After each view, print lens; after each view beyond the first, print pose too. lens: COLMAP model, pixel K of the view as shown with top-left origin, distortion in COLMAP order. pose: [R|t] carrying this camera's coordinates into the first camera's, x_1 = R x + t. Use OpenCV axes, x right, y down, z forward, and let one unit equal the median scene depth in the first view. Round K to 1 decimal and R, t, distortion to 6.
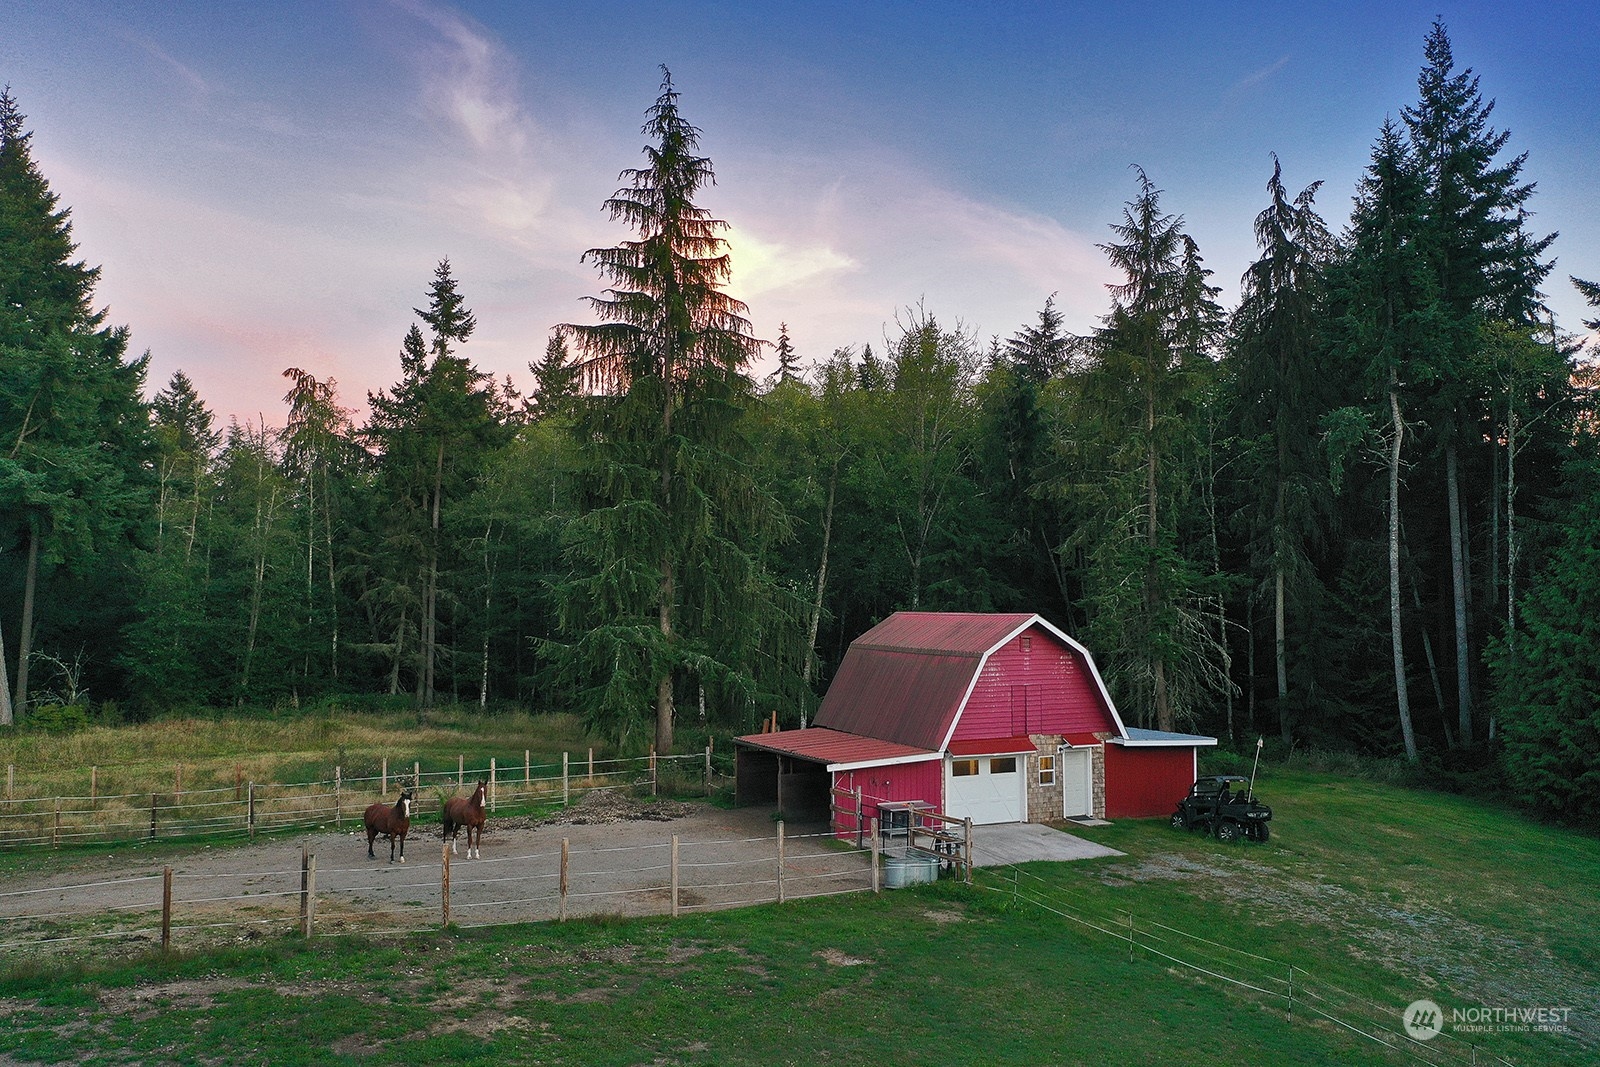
lens RADIAL K [[1293.6, 0, 824.4], [0, 1293.6, 526.4], [0, 0, 1]] dist [0.032080, -0.000733]
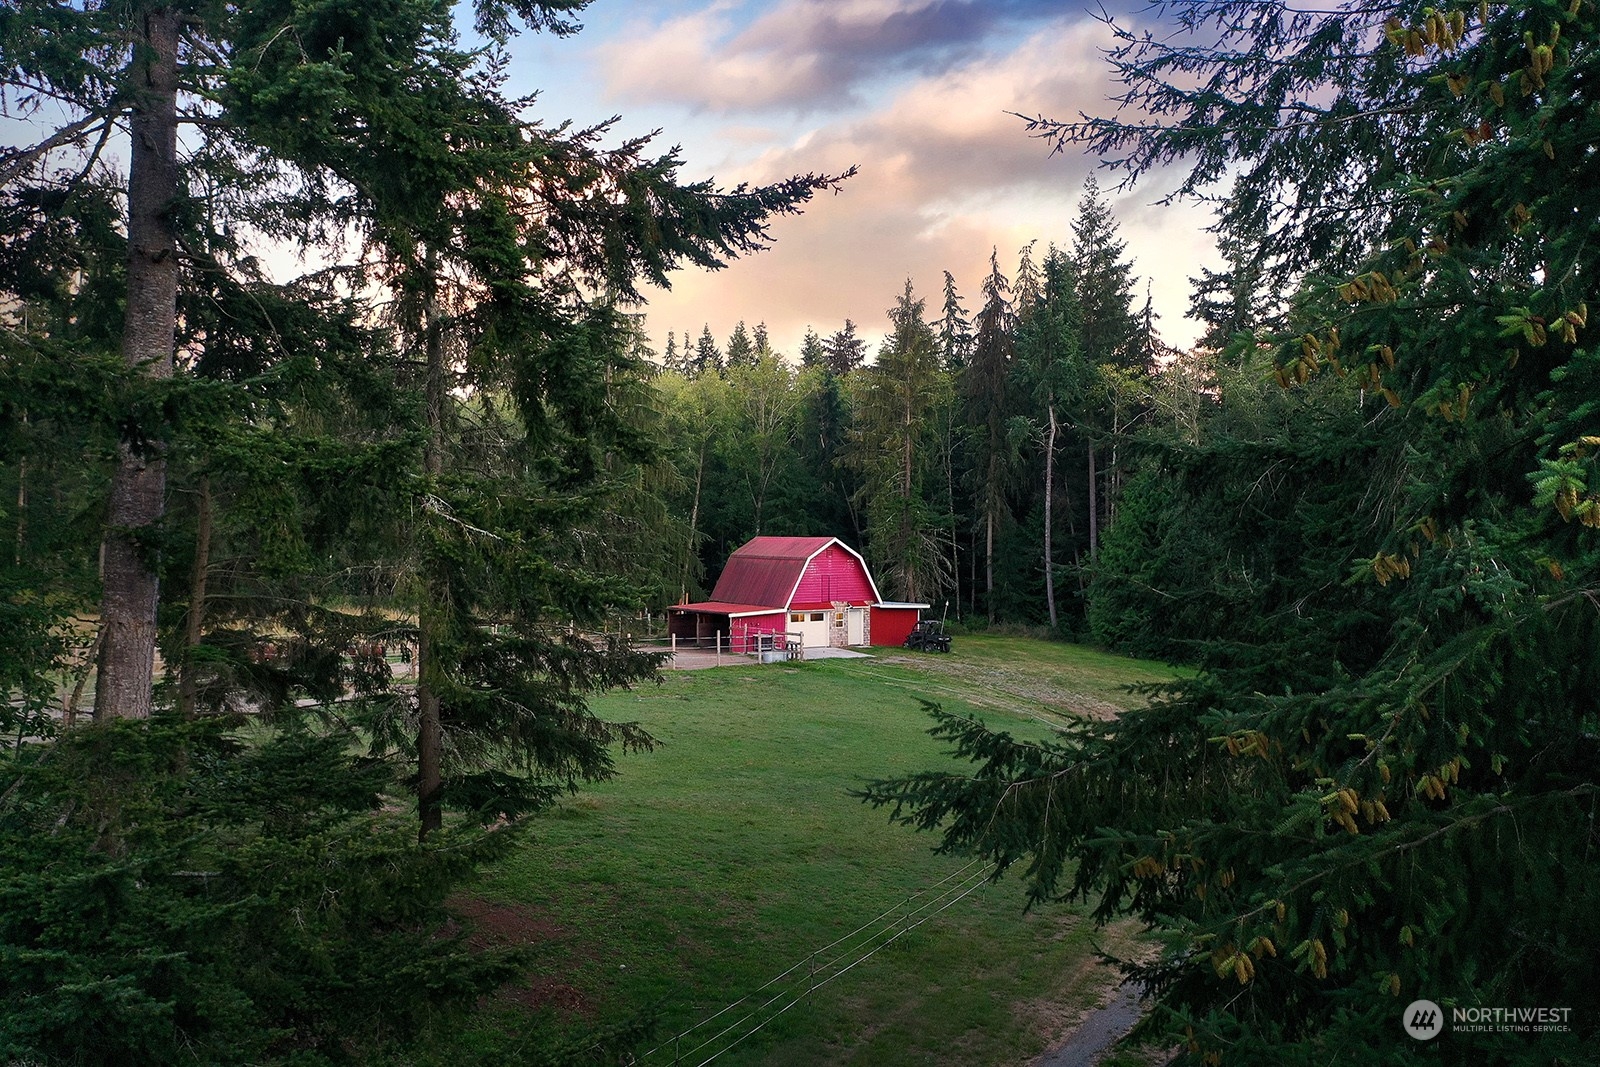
lens RADIAL K [[1293.6, 0, 824.4], [0, 1293.6, 526.4], [0, 0, 1]] dist [0.032080, -0.000733]
pose [[0.988876, 0.004571, 0.148672, -0.090490], [-0.012595, 0.998511, 0.053075, -0.032954], [-0.148208, -0.054357, 0.987461, -0.586567]]
